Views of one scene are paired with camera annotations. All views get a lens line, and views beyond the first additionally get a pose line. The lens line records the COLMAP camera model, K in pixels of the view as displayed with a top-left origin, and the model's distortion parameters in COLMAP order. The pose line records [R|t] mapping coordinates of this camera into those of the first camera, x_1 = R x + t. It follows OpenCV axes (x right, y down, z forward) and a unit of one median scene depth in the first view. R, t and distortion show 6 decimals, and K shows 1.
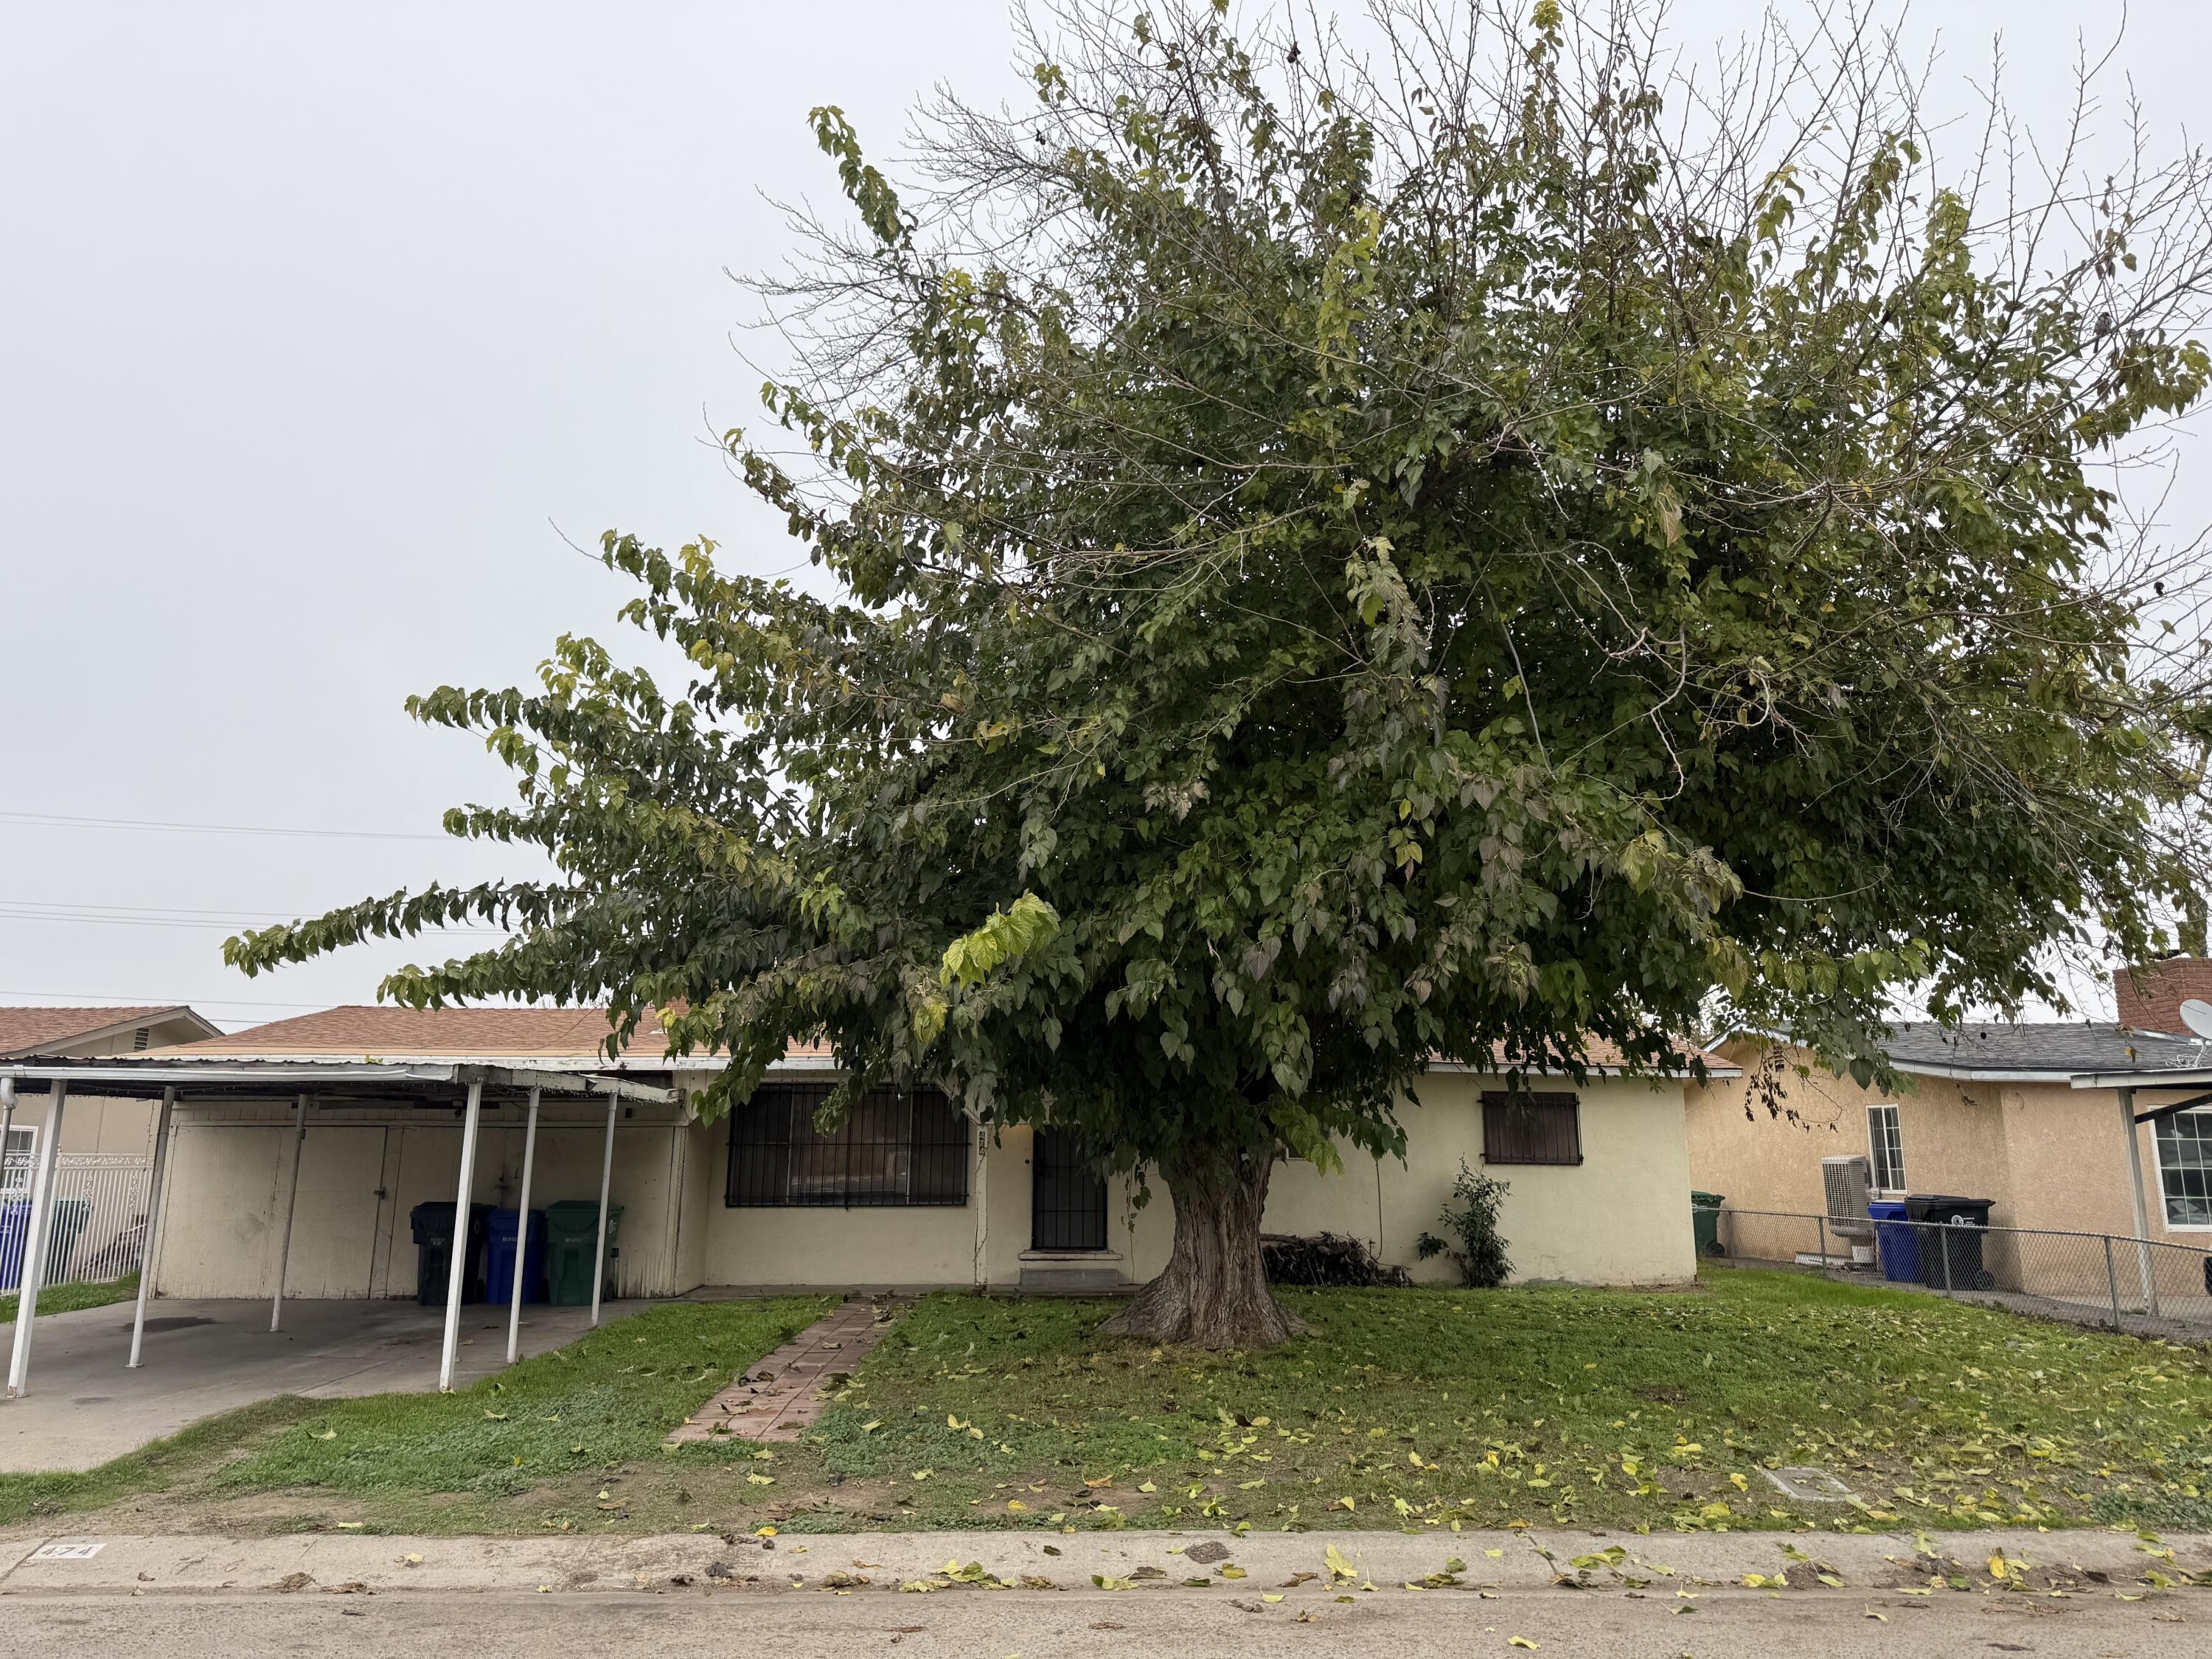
lens RADIAL K [[1536.2, 0, 1125.7], [0, 1536.2, 813.5], [0, 0, 1]] dist [0.103918, -0.129209]
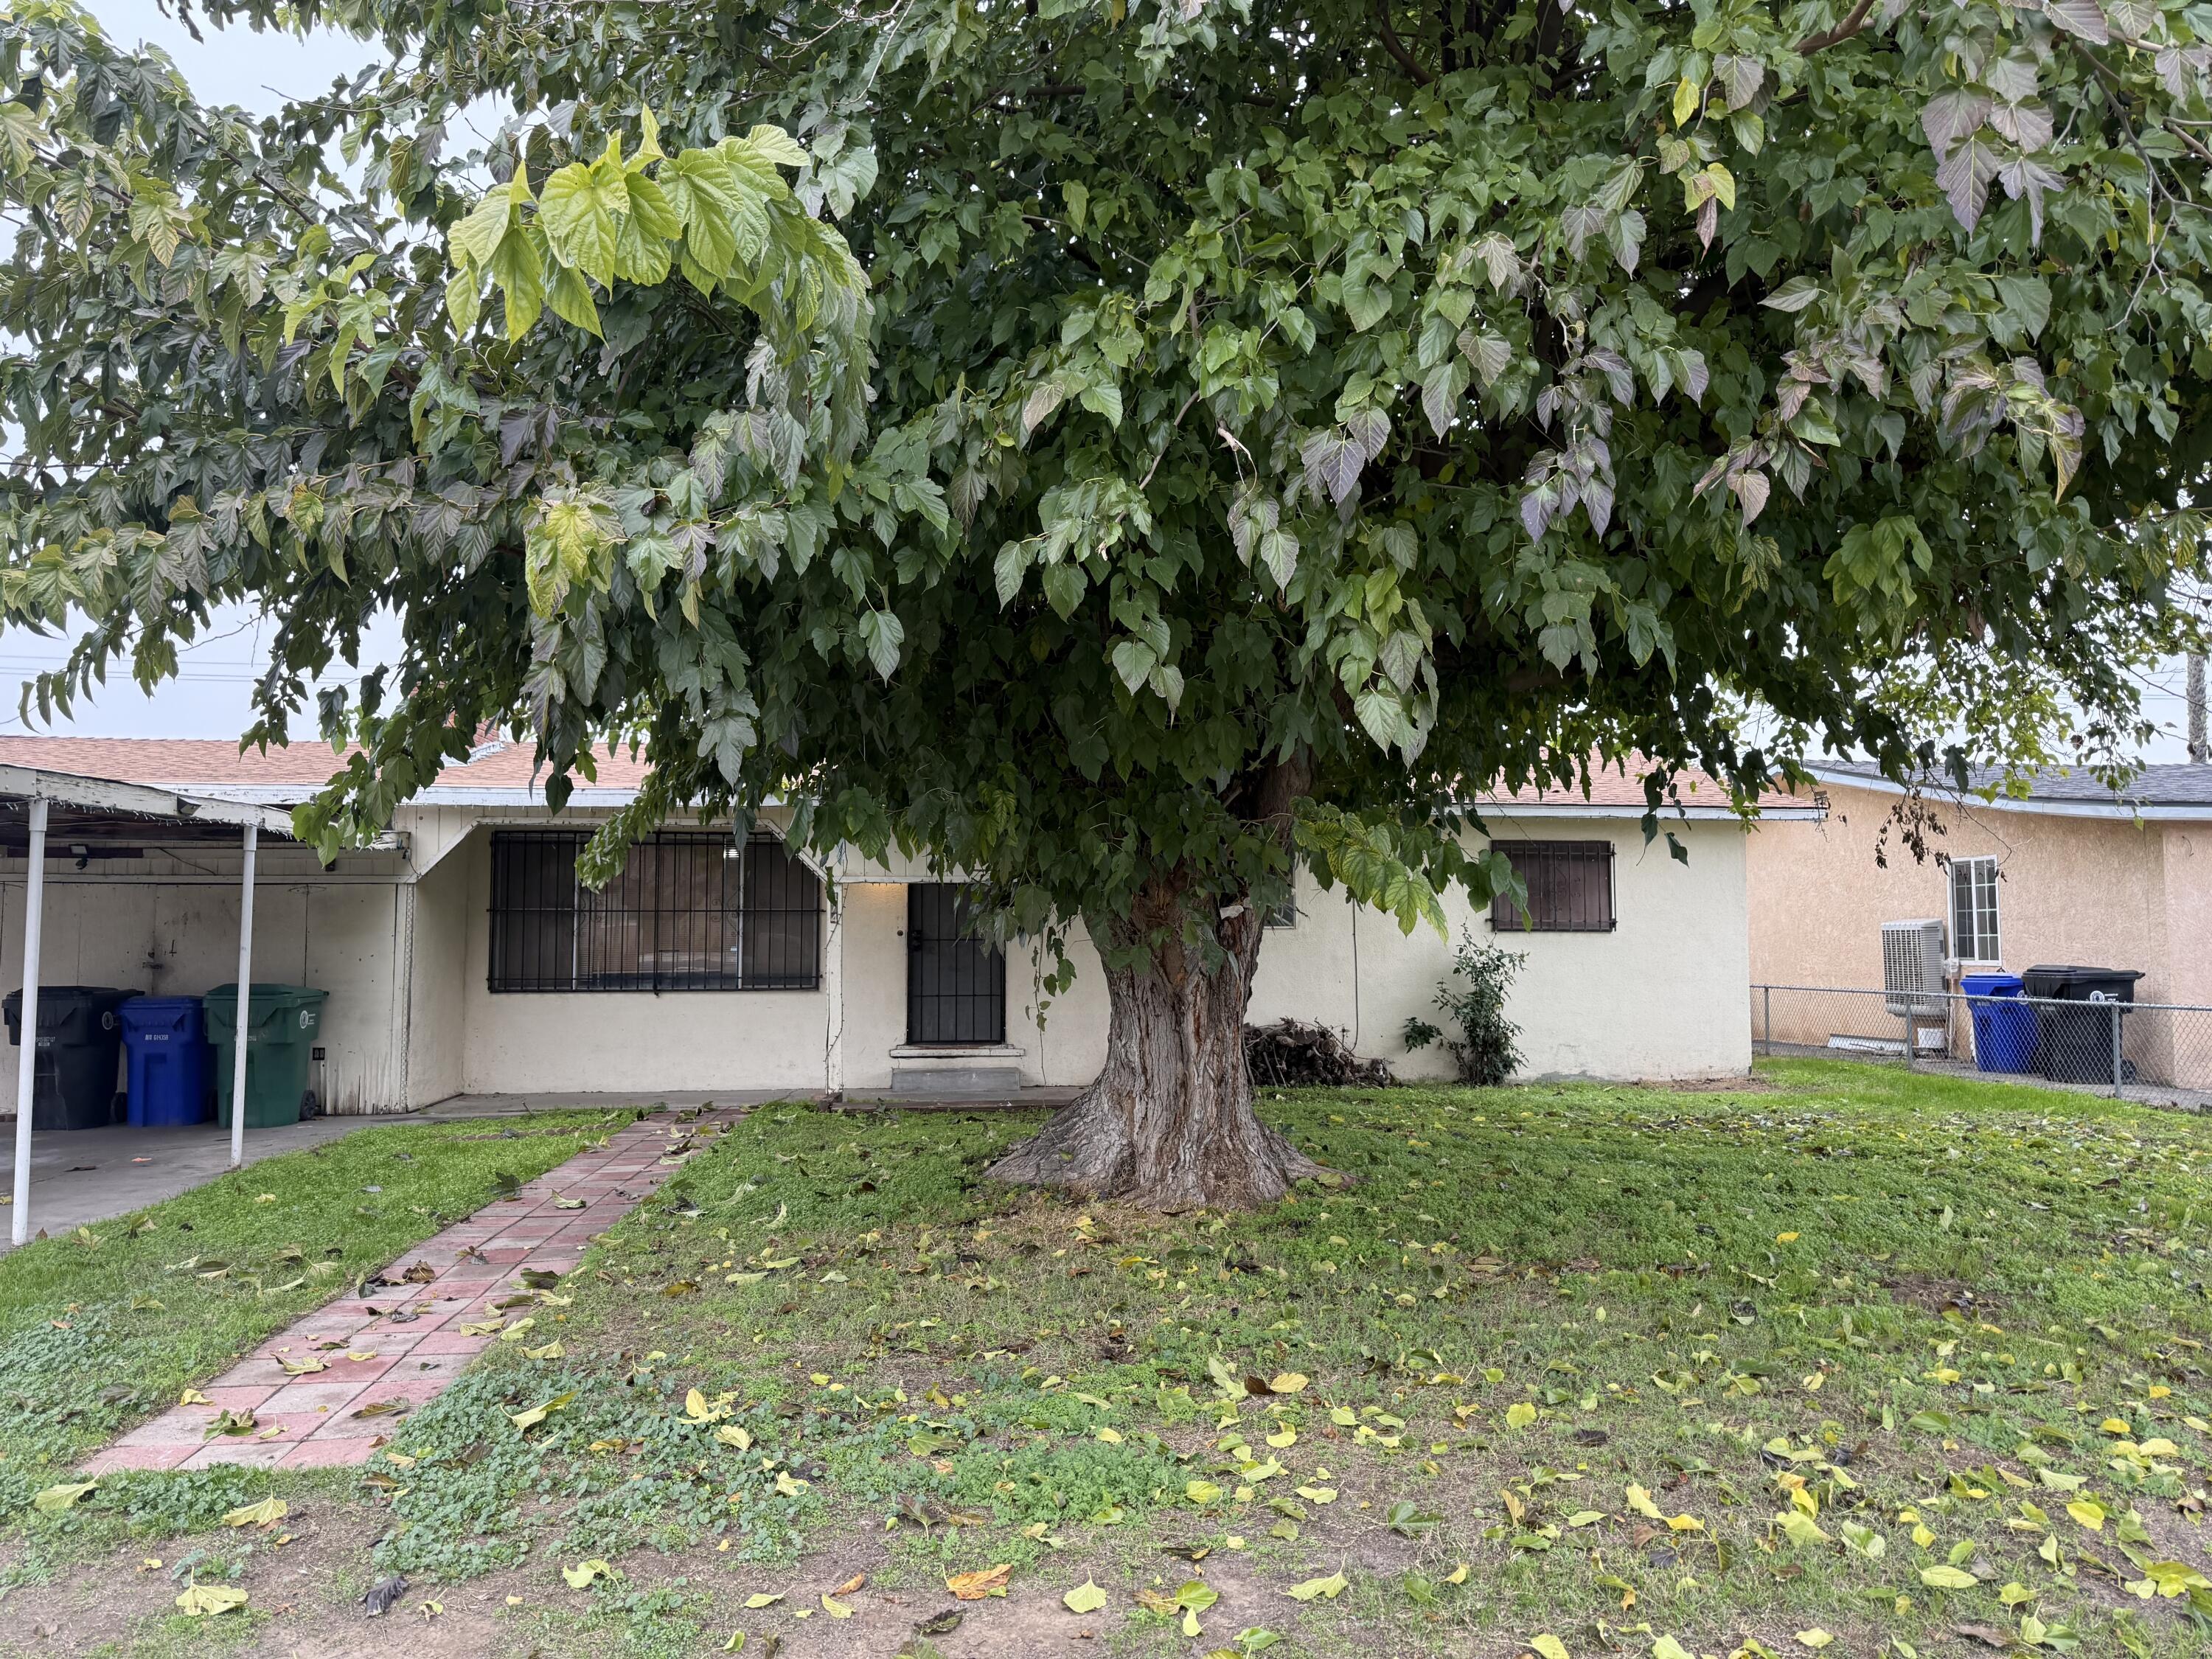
lens RADIAL K [[1536.2, 0, 1125.7], [0, 1536.2, 813.5], [0, 0, 1]] dist [0.103918, -0.129209]
pose [[0.997941, 0.001220, 0.064125, -0.002546], [-0.009988, 0.990578, 0.136586, 0.095807], [-0.063354, -0.136946, 0.988551, 0.384420]]
